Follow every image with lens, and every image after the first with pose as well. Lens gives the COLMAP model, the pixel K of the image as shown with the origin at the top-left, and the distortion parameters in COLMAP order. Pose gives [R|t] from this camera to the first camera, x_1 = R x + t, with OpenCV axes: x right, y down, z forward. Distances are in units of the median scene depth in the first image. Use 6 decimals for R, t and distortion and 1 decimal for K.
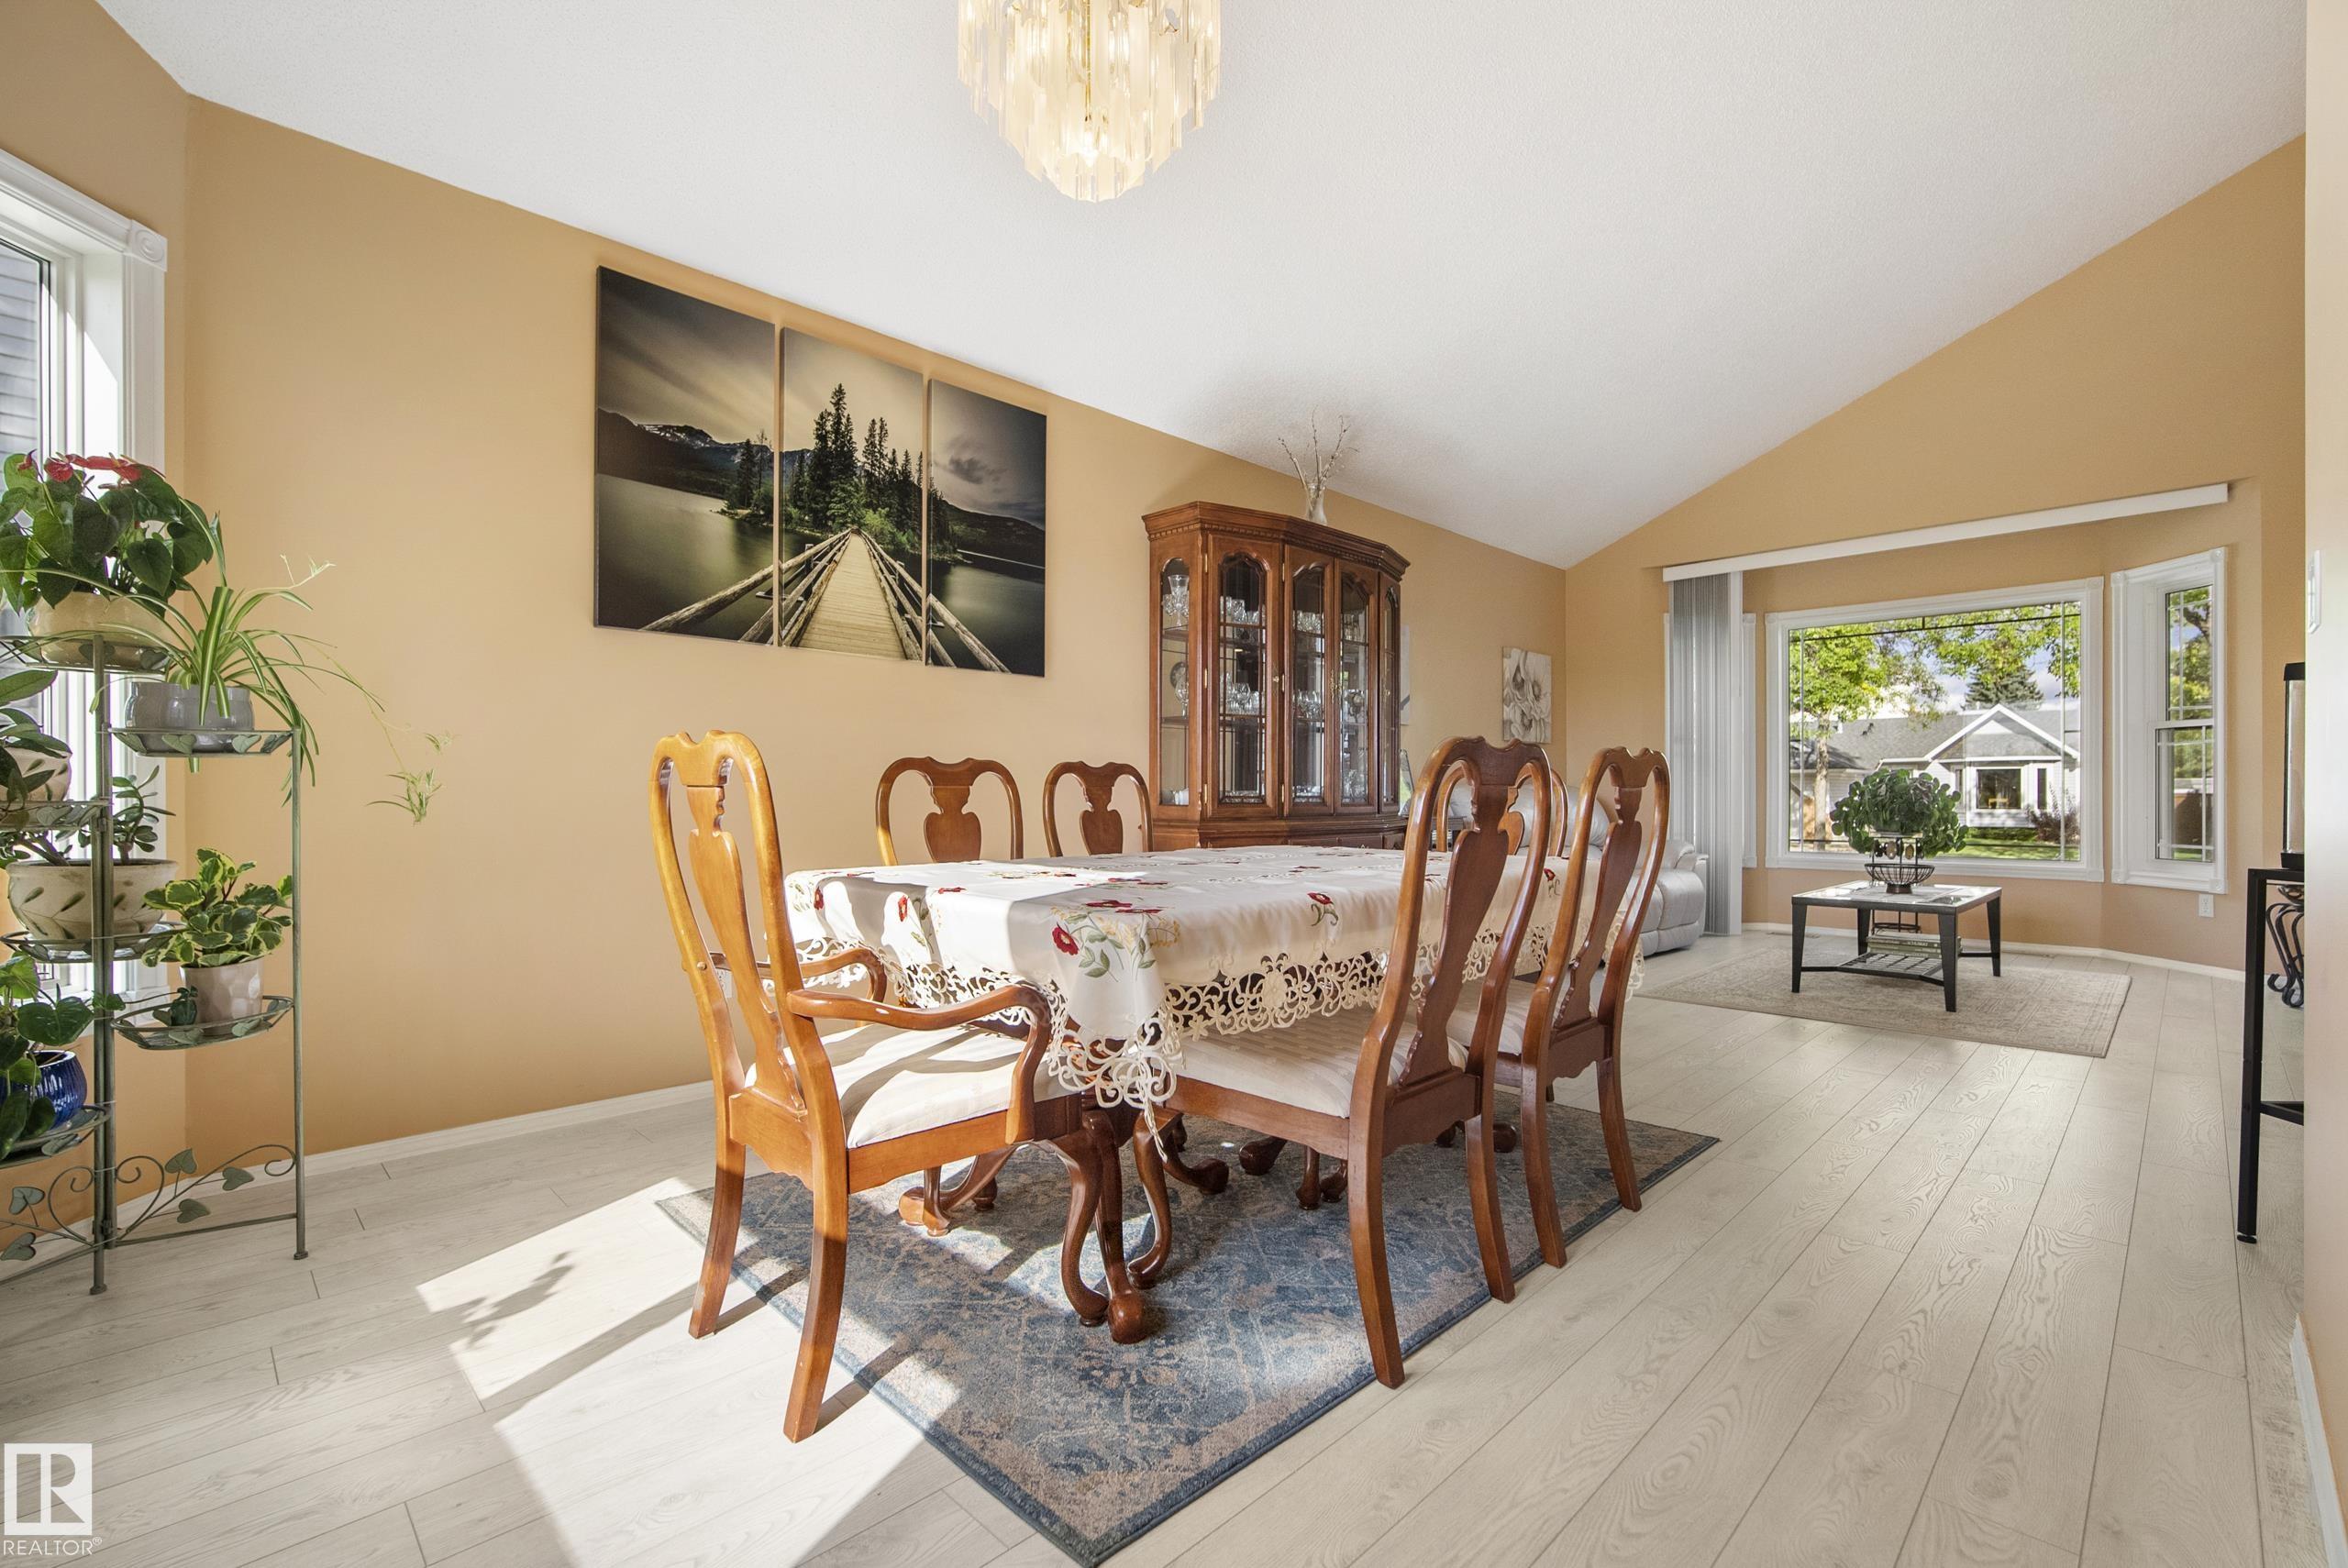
lens RADIAL K [[1034.5, 0, 1176.6], [0, 1034.5, 801.1], [0, 0, 1]] dist [-0.010785, 0.003507]
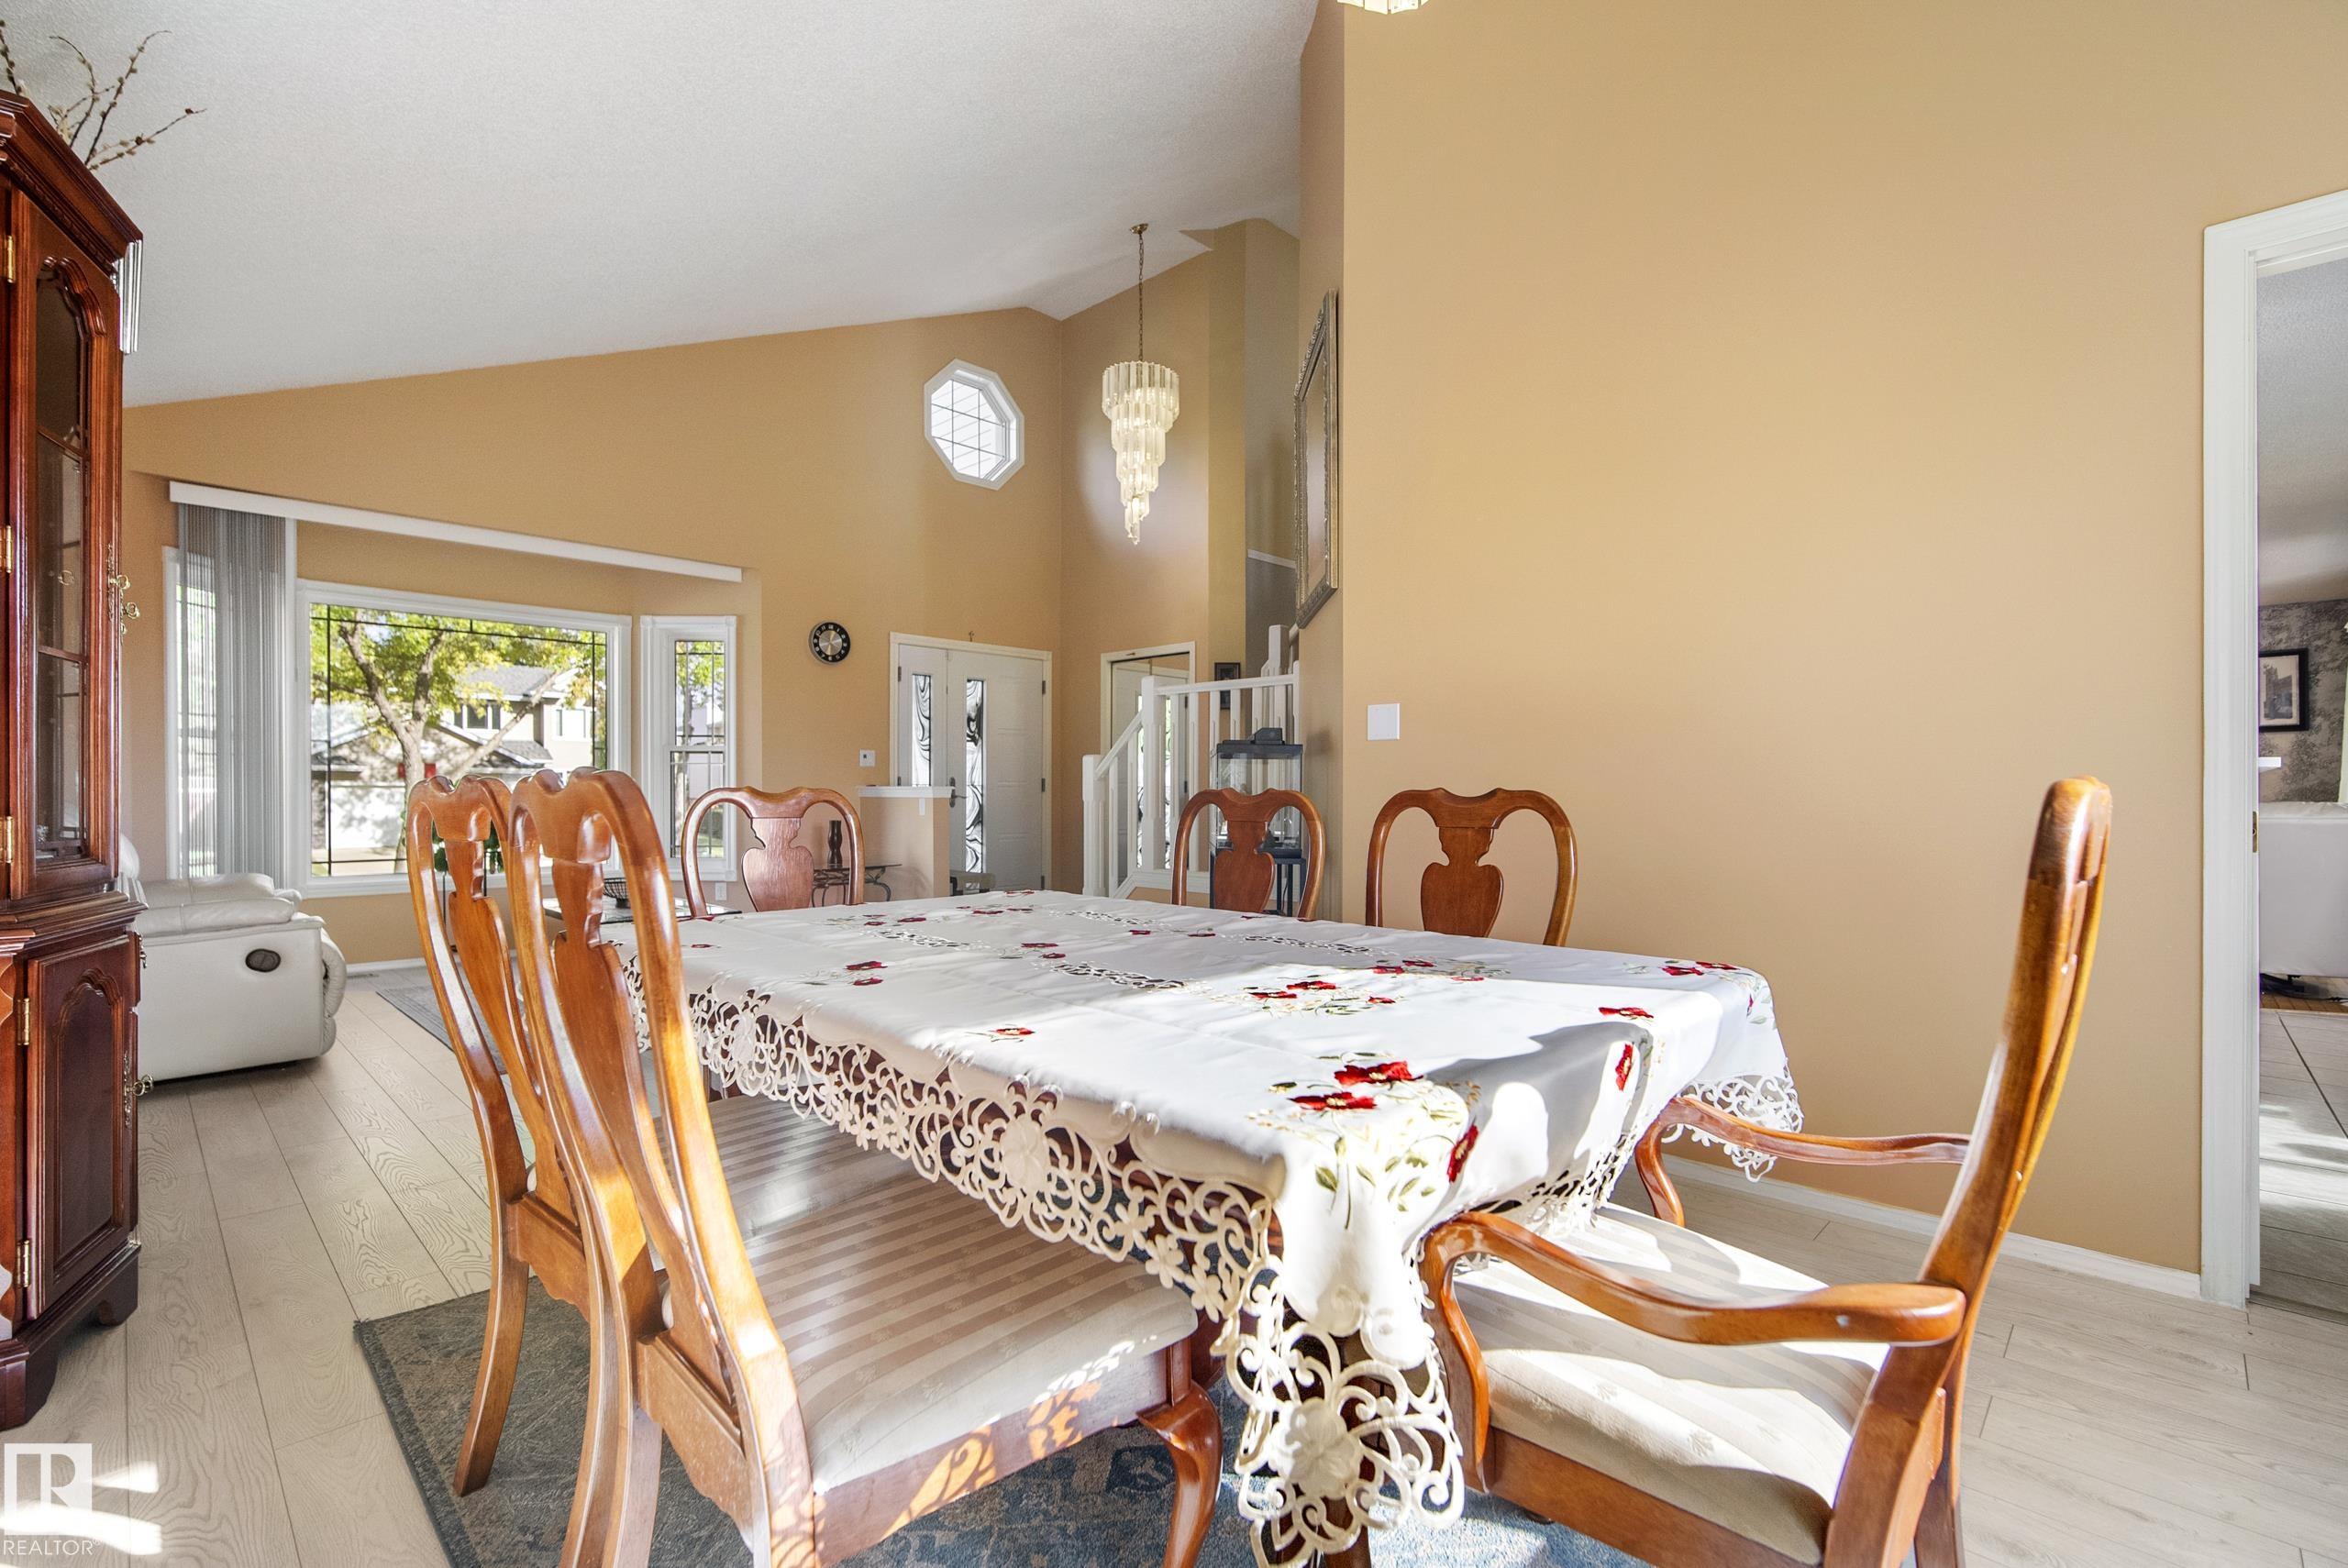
lens RADIAL K [[1034.5, 0, 1181.4], [0, 1034.5, 797.7], [0, 0, 1]] dist [-0.010785, 0.003507]
pose [[-0.015559, -0.000927, 0.999879, -0.402922], [0.006530, 0.999978, 0.001029, -0.018465], [-0.999858, 0.006545, -0.015552, 0.602959]]
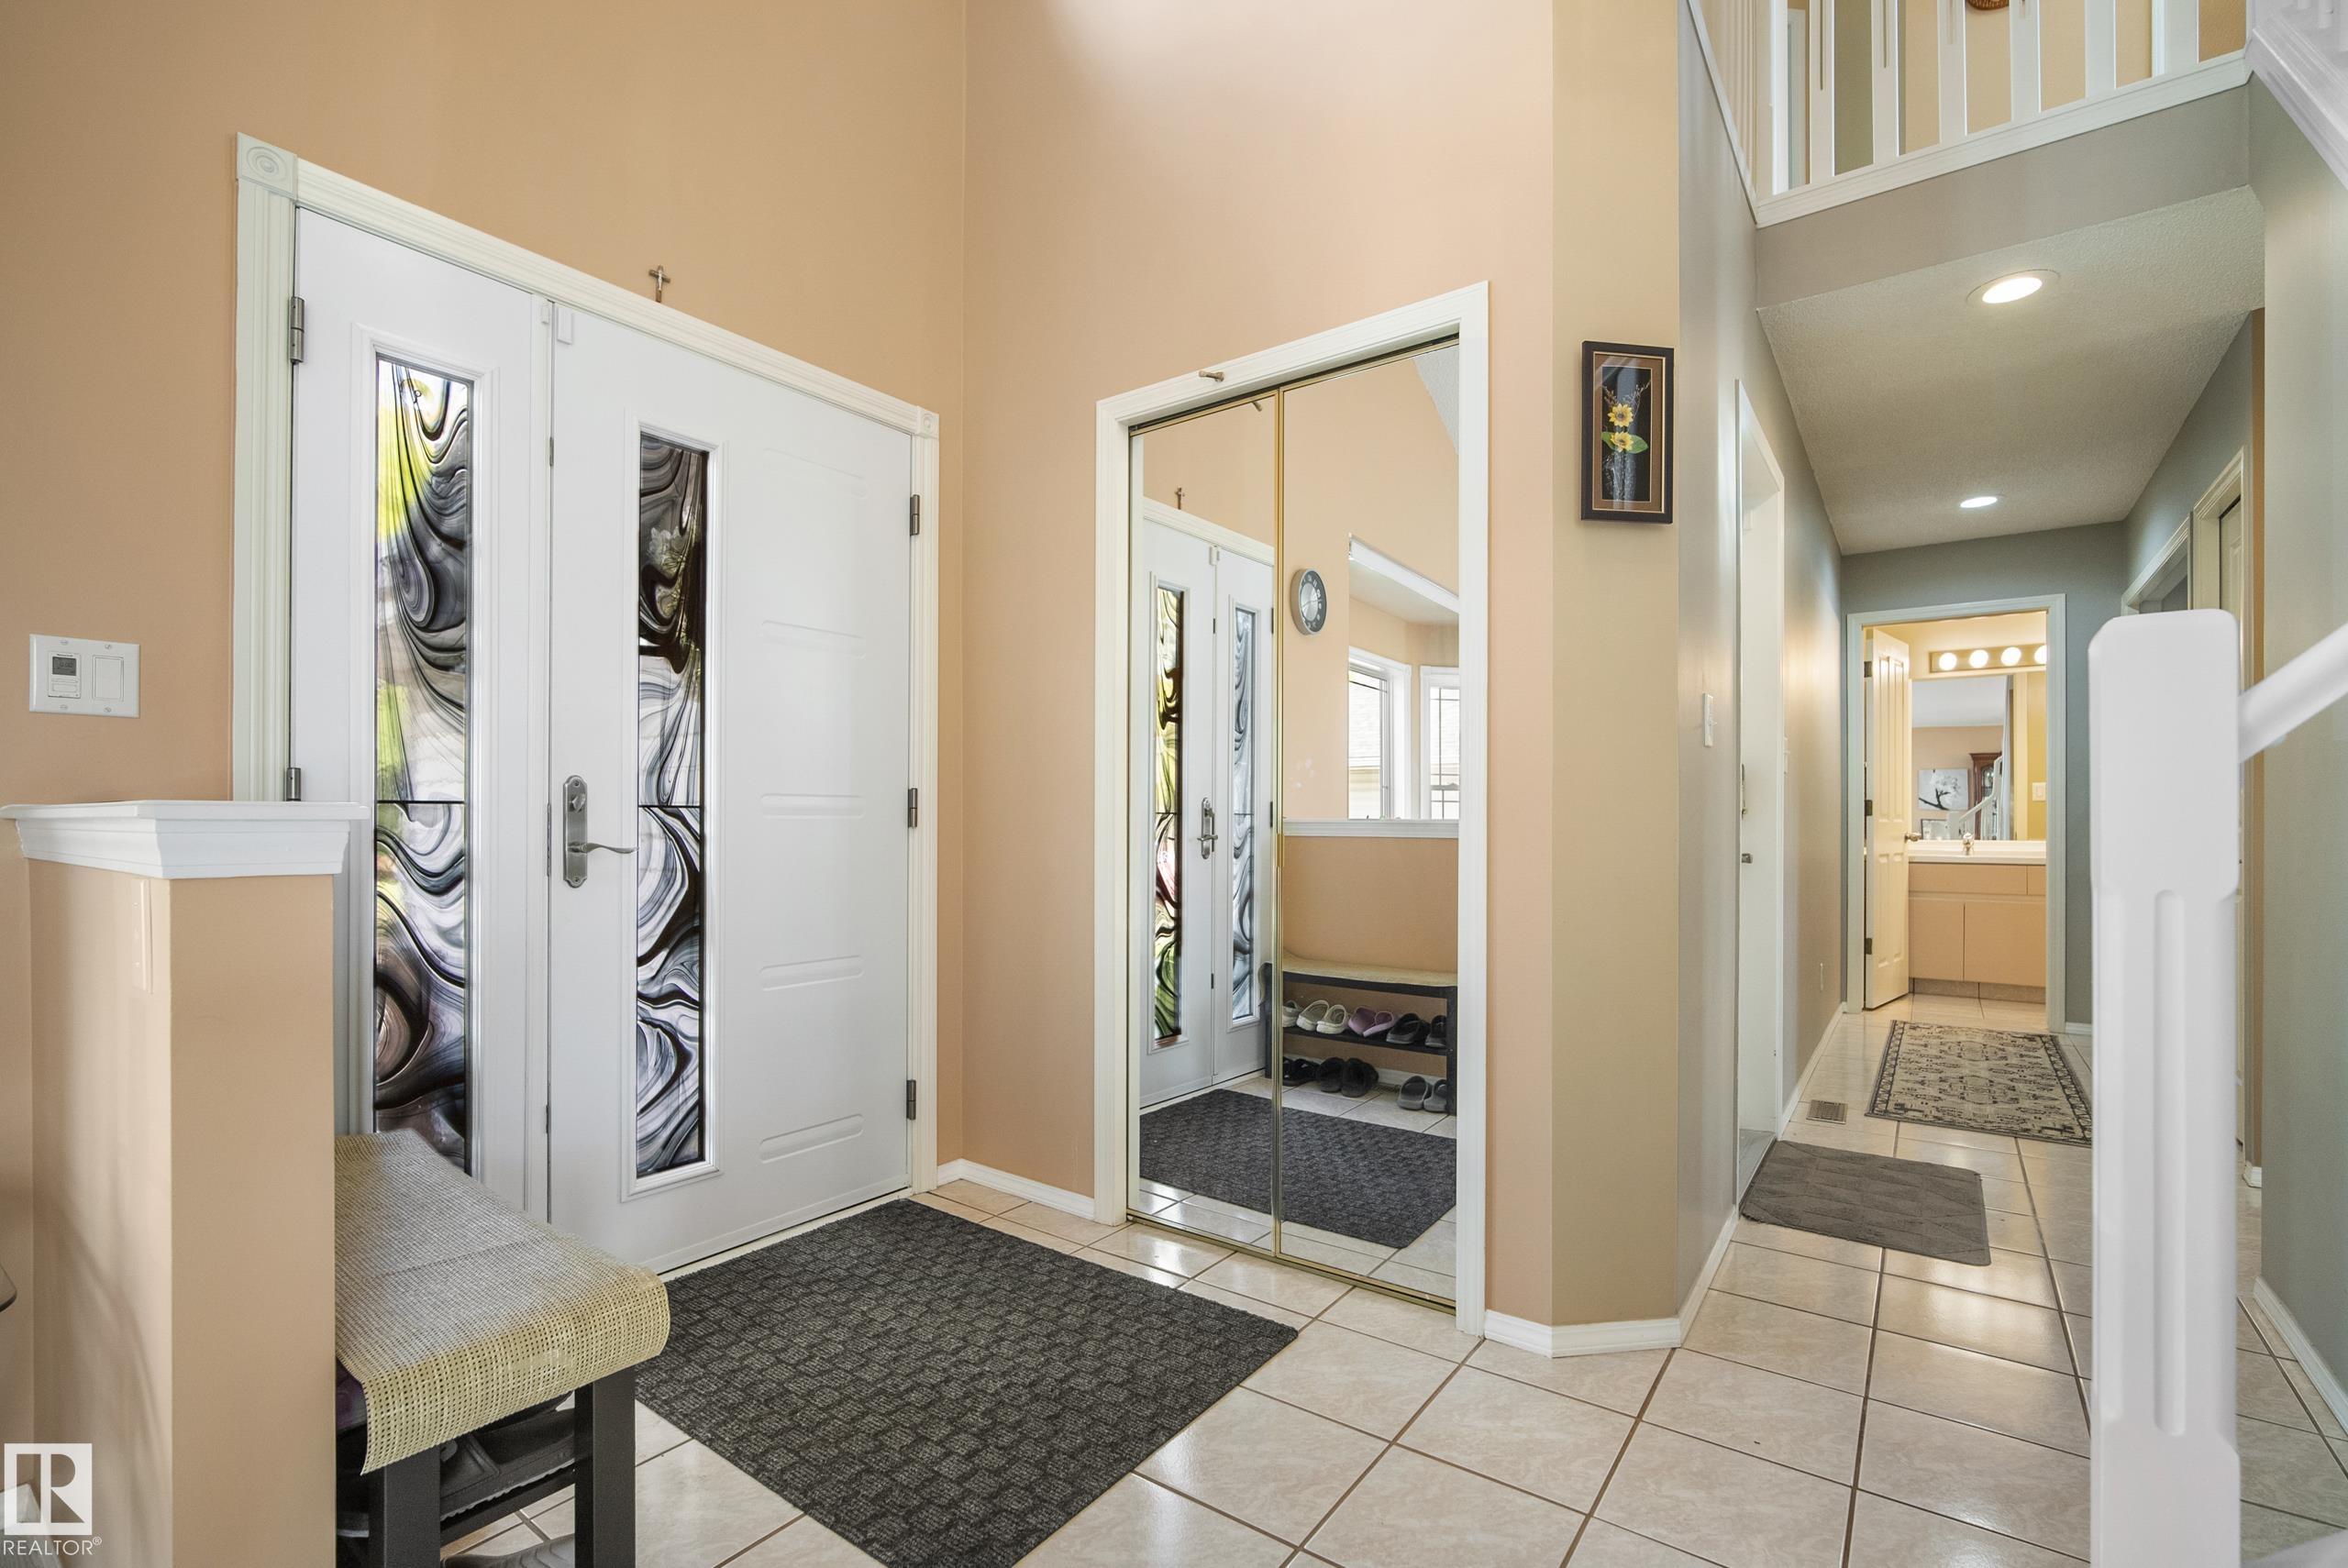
lens RADIAL K [[1034.5, 0, 1194.4], [0, 1034.5, 824.4], [0, 0, 1]] dist [-0.010785, 0.003507]
pose [[-0.164520, -0.002002, 0.986372, 1.038094], [0.003643, 0.999990, 0.002637, -0.033732], [-0.986367, 0.004028, -0.164511, 0.784819]]
